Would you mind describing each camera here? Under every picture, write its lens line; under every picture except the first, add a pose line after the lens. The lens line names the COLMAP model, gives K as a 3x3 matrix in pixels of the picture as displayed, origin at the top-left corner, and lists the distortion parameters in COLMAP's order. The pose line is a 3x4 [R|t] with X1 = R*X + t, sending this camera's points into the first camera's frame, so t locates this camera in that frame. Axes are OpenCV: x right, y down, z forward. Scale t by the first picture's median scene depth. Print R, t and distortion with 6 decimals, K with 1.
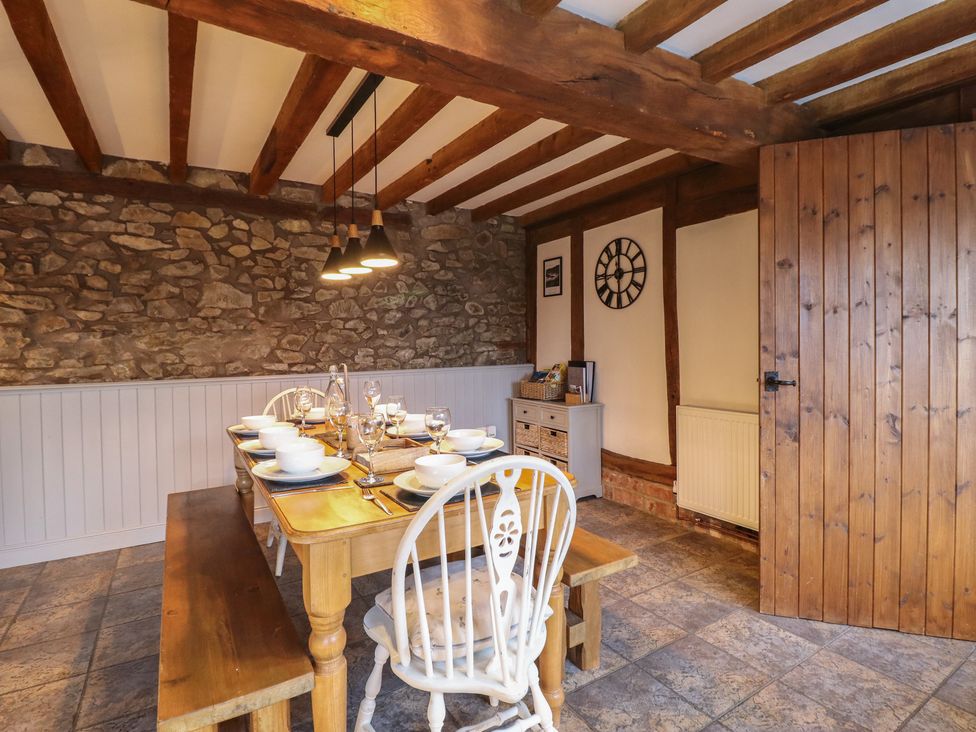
lens RADIAL K [[500.9, 0, 487.7], [0, 500.9, 360.2], [0, 0, 1]] dist [-0.008987, -0.008107]
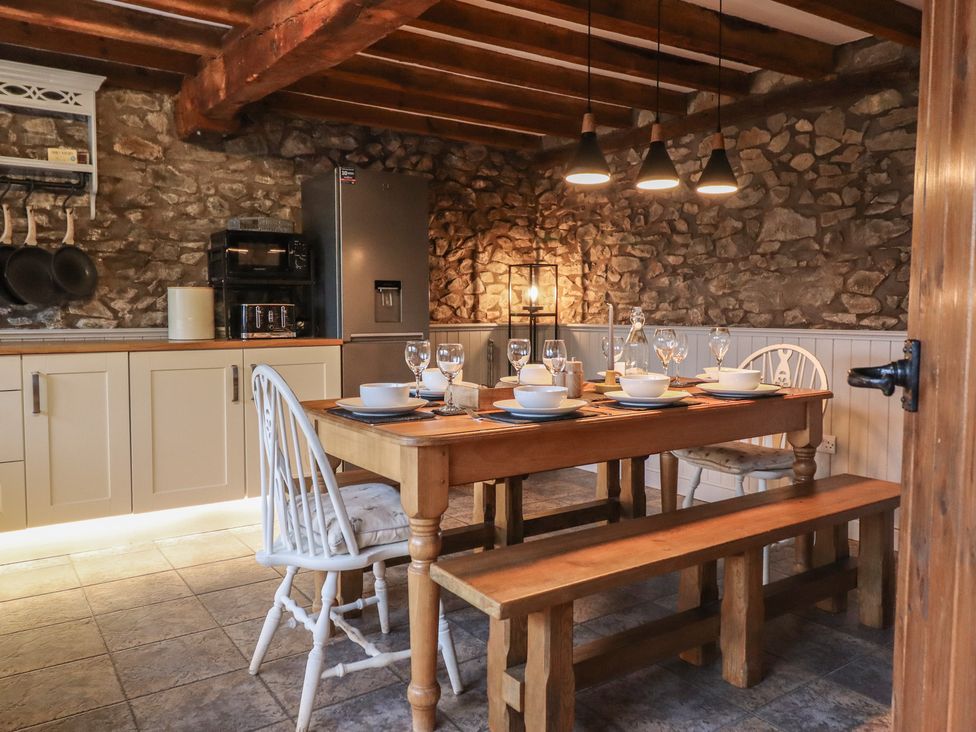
lens RADIAL K [[741.0, 0, 487.3], [0, 741.0, 364.2], [0, 0, 1]] dist [0.000249, 0.000766]
pose [[0.046351, 0.083667, -0.995415, 0.634408], [-0.037901, 0.995916, 0.081944, 0.012122], [0.998206, 0.033929, 0.049333, 0.490795]]
